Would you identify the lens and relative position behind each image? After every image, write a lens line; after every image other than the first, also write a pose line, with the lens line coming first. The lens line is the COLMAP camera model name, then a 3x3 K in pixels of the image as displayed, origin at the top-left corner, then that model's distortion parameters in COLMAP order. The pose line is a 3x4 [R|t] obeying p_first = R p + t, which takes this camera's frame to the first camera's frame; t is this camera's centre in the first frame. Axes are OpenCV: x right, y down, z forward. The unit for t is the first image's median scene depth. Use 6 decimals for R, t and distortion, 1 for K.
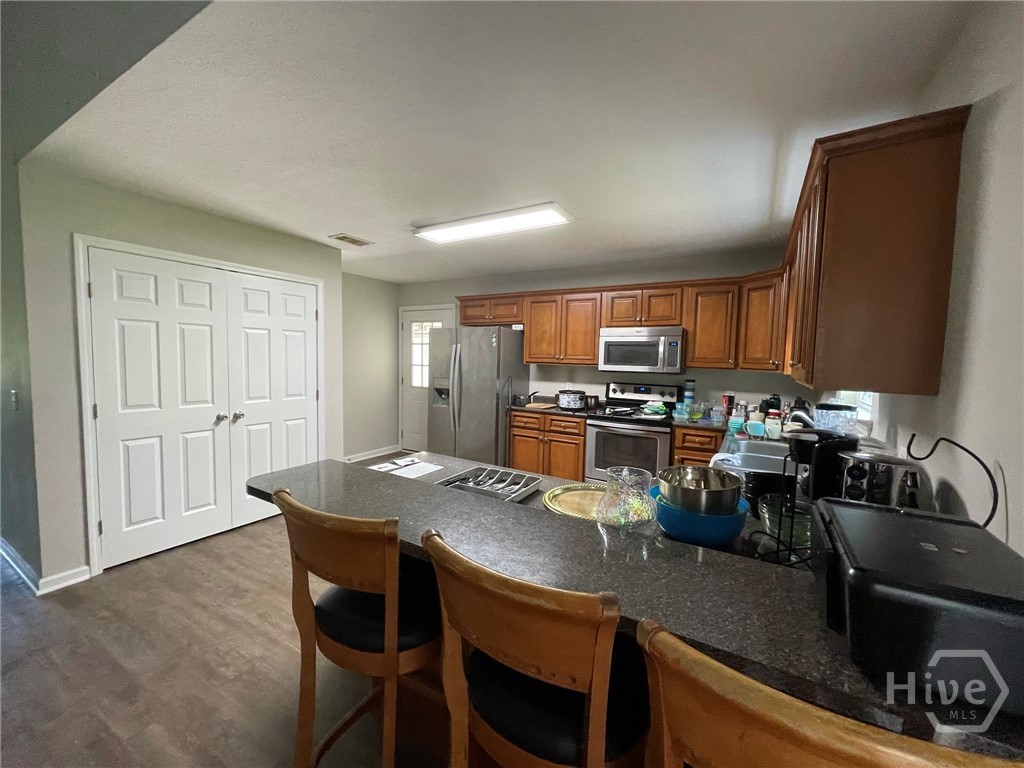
lens RADIAL K [[412.7, 0, 507.3], [0, 412.7, 382.4], [0, 0, 1]] dist [-0.003894, -0.000909]
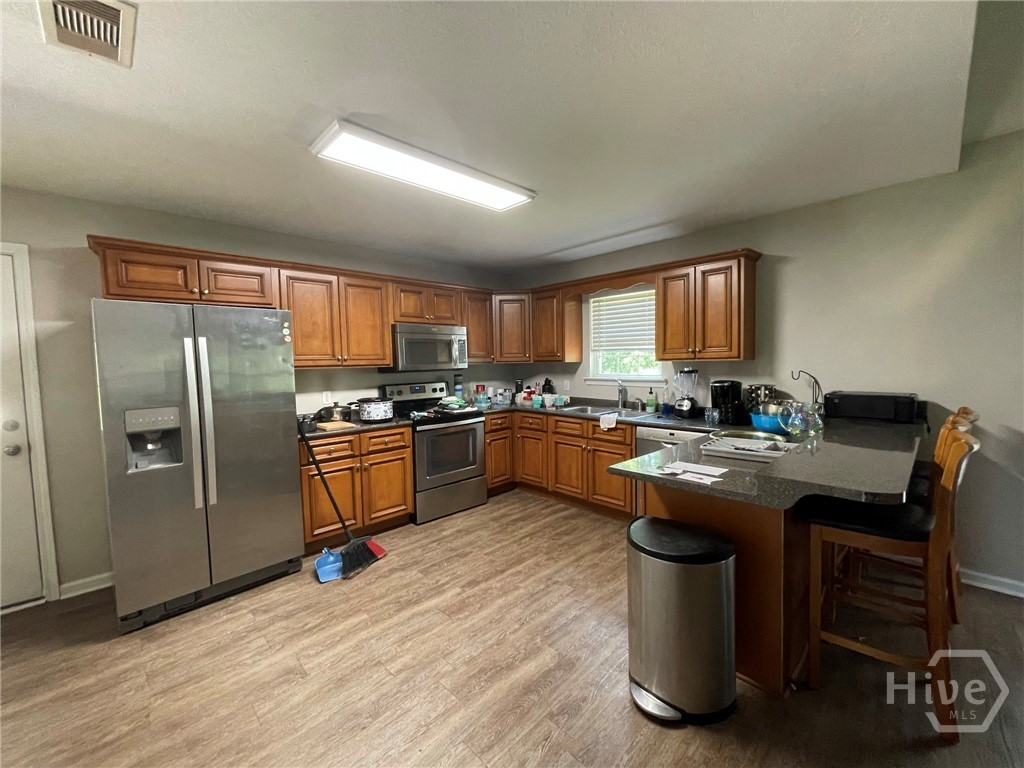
lens RADIAL K [[412.7, 0, 512.7], [0, 412.7, 382.7], [0, 0, 1]] dist [-0.003894, -0.000909]
pose [[0.249039, -0.078351, 0.965319, -0.549096], [0.089401, 0.994326, 0.057642, -0.032187], [-0.964358, 0.071946, 0.254631, 0.523906]]
